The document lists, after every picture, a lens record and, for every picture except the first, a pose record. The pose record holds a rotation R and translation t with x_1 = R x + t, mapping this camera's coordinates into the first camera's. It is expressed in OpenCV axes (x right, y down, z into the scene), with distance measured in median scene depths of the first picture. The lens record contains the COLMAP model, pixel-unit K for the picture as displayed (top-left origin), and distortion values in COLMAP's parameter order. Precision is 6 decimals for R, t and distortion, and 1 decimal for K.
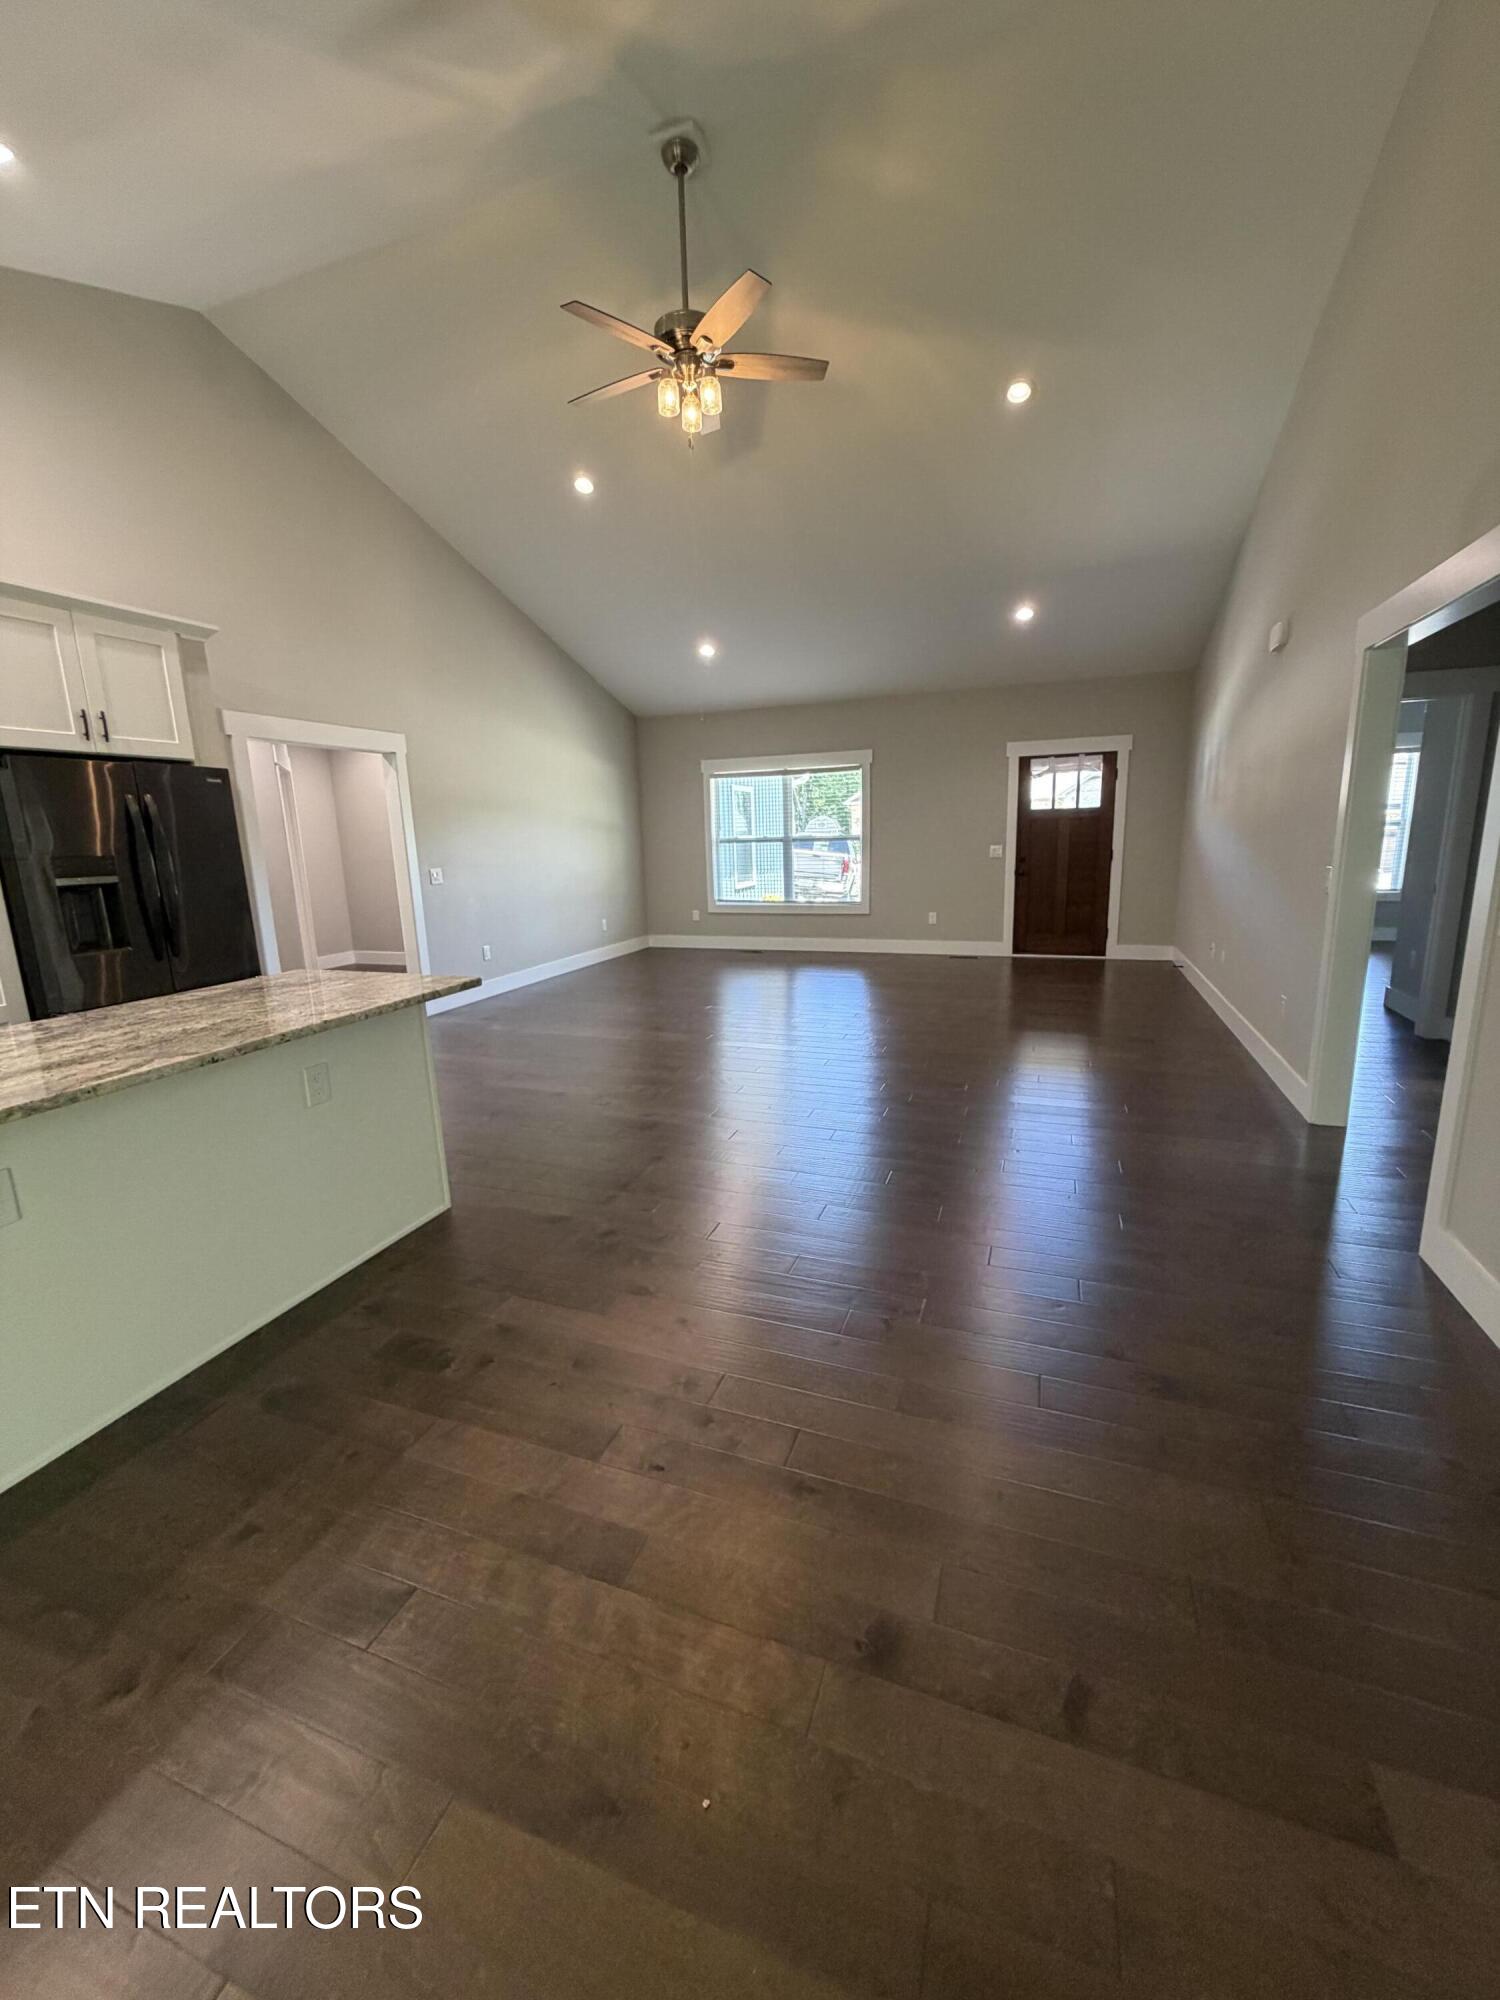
lens RADIAL K [[795.4, 0, 755.5], [0, 795.4, 1008.8], [0, 0, 1]] dist [-0.001244, 0.000023]
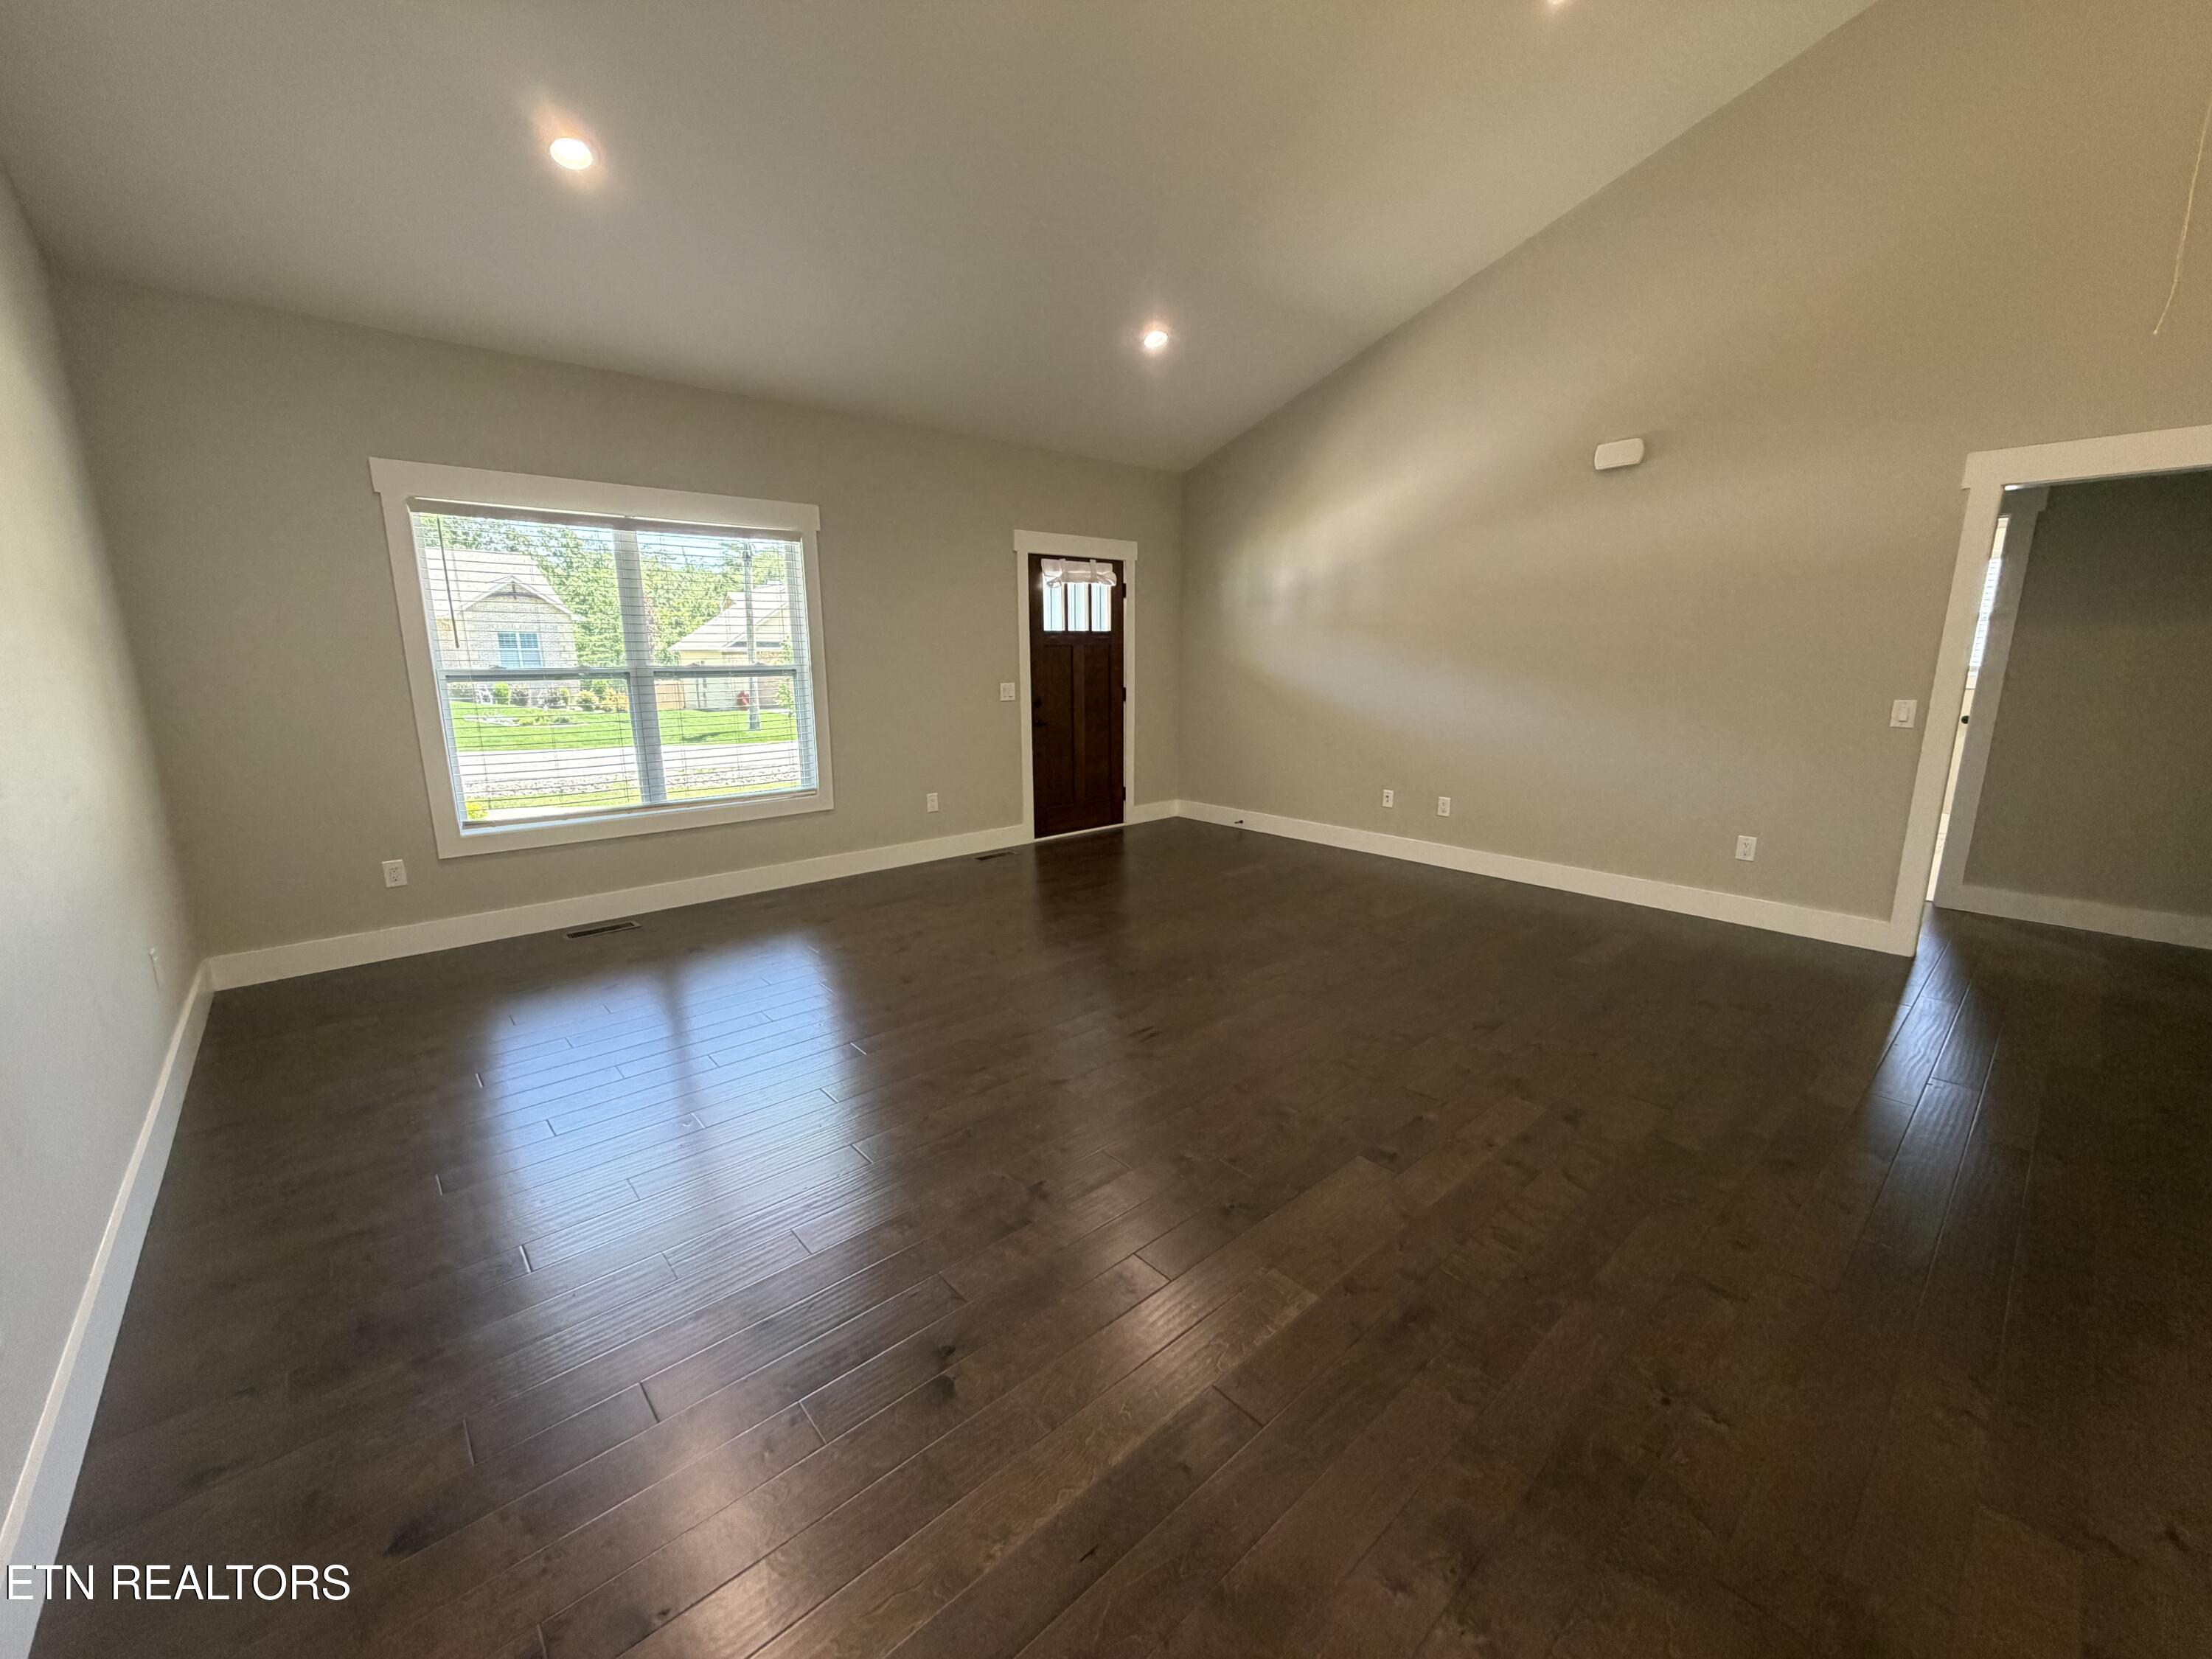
lens RADIAL K [[879.8, 0, 1103.6], [0, 879.8, 826.0], [0, 0, 1]] dist [-0.001244, 0.000023]
pose [[0.478723, -0.146702, 0.865623, -0.315174], [0.182085, 0.981094, 0.065572, -0.122781], [-0.858877, 0.126227, 0.496385, 0.587896]]
